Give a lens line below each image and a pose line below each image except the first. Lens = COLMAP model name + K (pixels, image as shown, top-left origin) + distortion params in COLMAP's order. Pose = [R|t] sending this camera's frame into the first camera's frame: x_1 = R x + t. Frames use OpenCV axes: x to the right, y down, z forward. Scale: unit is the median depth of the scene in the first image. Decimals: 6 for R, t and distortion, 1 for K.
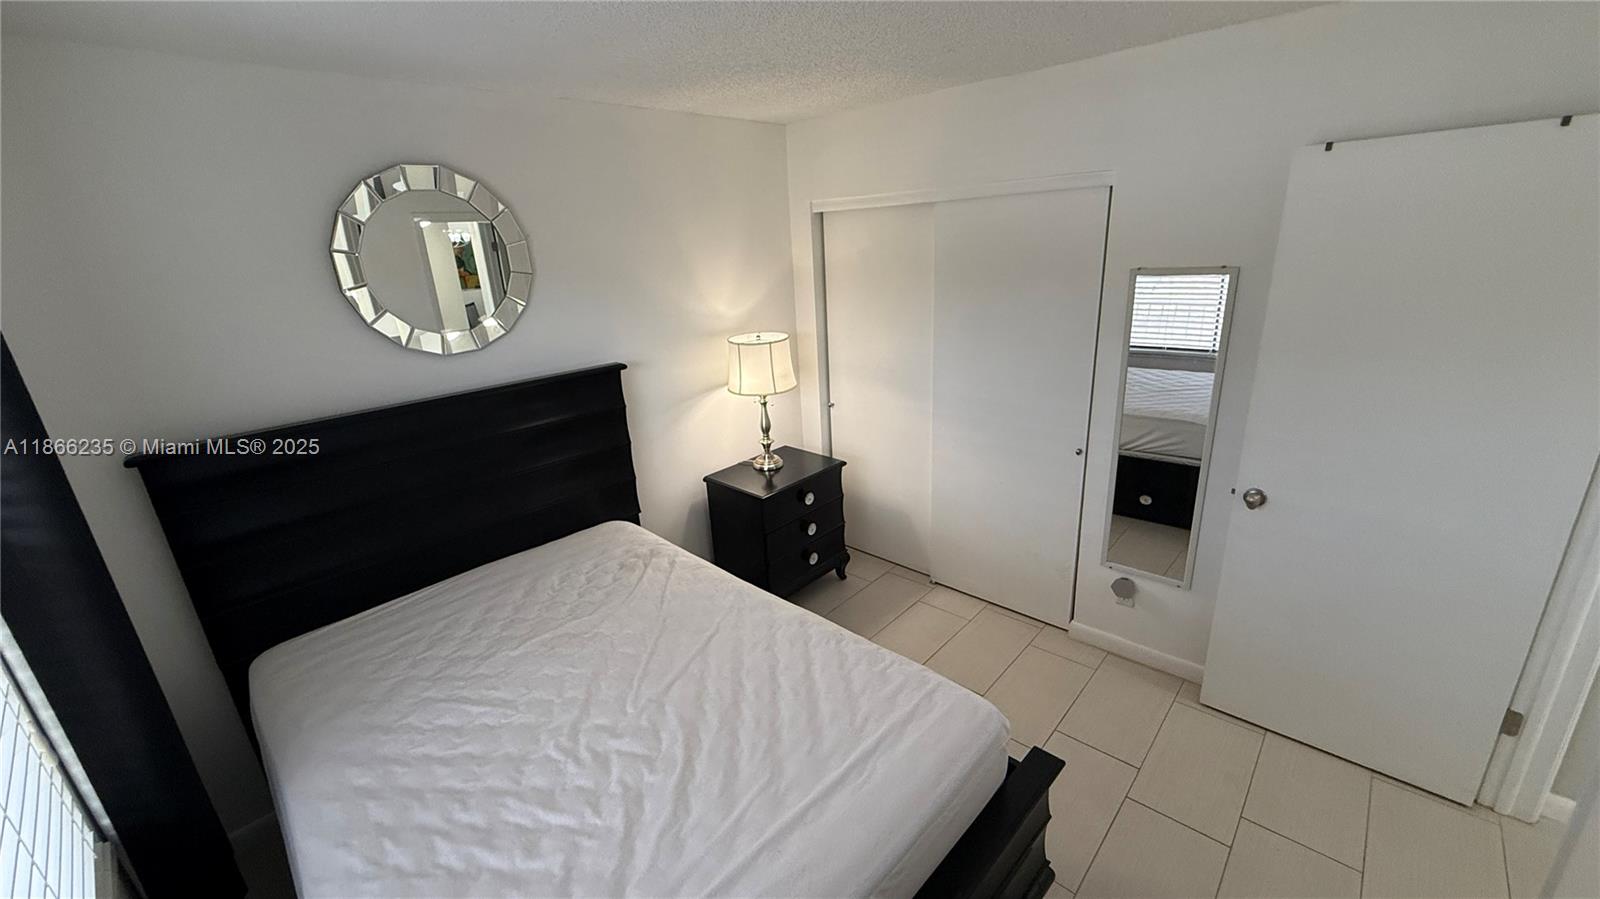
lens RADIAL K [[639.4, 0, 793.2], [0, 639.4, 454.5], [0, 0, 1]] dist [-0.003821, -0.000416]
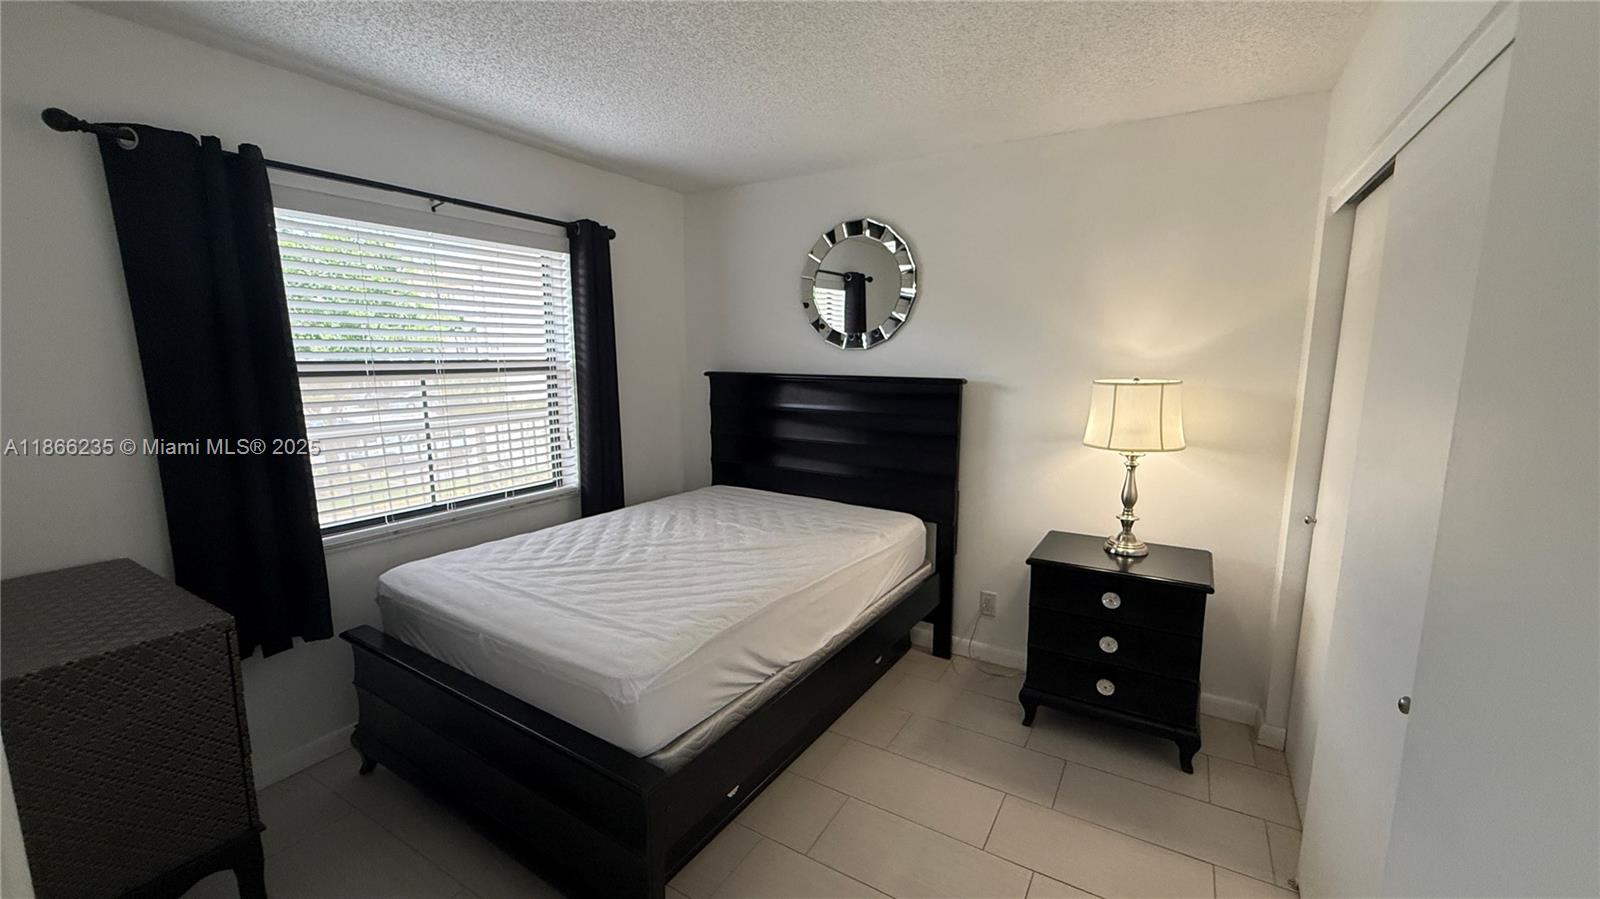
lens RADIAL K [[639.4, 0, 792.4], [0, 639.4, 446.4], [0, 0, 1]] dist [-0.003821, -0.000416]
pose [[0.188691, 0.202044, -0.961028, 0.993755], [-0.323281, 0.936841, 0.133485, -0.120071], [0.927300, 0.285495, 0.242090, 0.696878]]
